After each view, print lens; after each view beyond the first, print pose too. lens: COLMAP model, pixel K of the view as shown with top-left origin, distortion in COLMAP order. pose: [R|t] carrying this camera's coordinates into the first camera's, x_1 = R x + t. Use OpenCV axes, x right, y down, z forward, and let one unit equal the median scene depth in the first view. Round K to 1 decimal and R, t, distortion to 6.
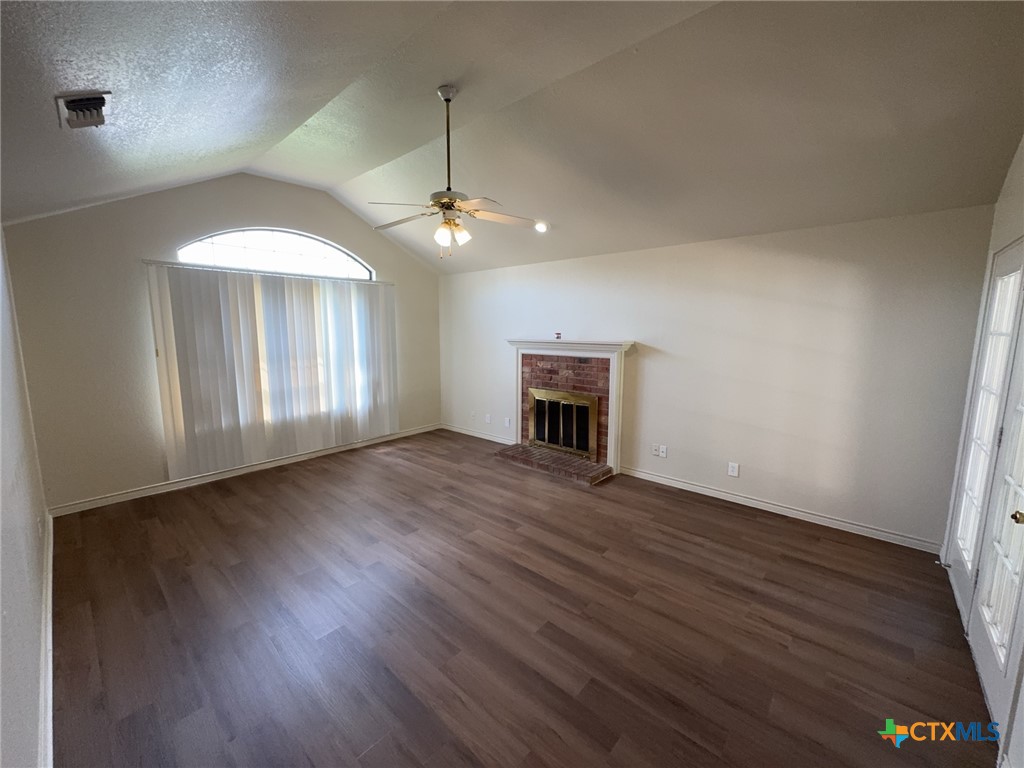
lens RADIAL K [[409.3, 0, 512.3], [0, 409.3, 379.2], [0, 0, 1]] dist [-0.003840, 0.000466]
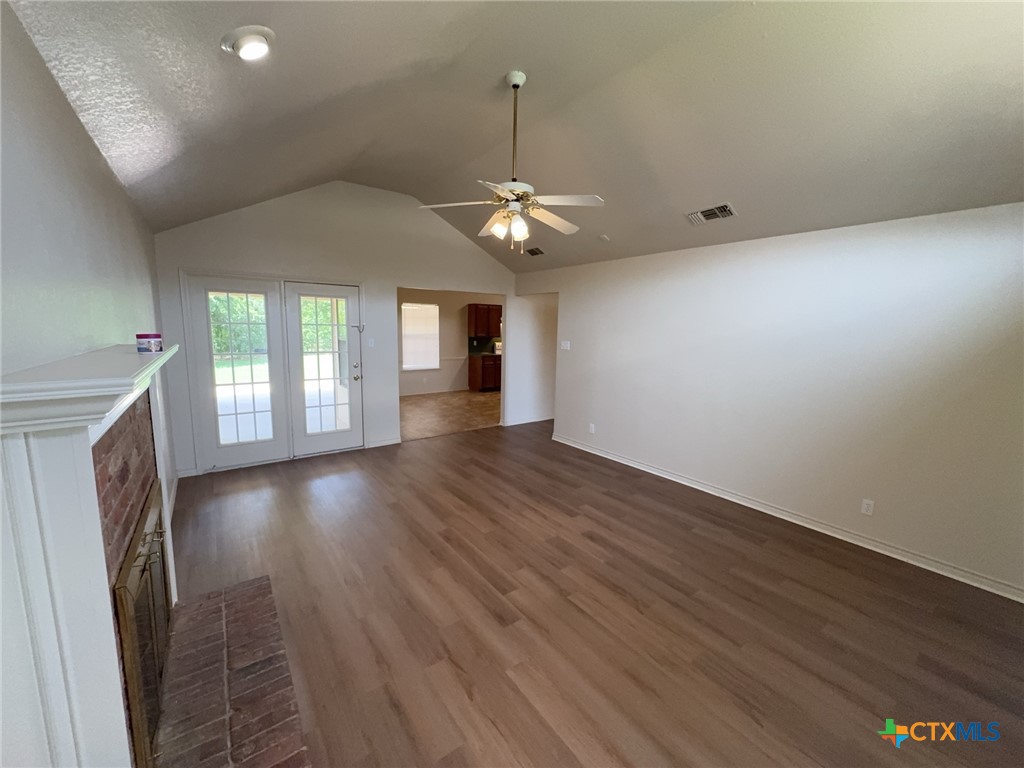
lens RADIAL K [[409.3, 0, 511.3], [0, 409.3, 386.7], [0, 0, 1]] dist [-0.003840, 0.000466]
pose [[-0.978306, -0.049706, 0.201115, -0.312381], [0.005530, 0.964178, 0.265198, -0.215504], [-0.207092, 0.260556, -0.942986, 1.742481]]
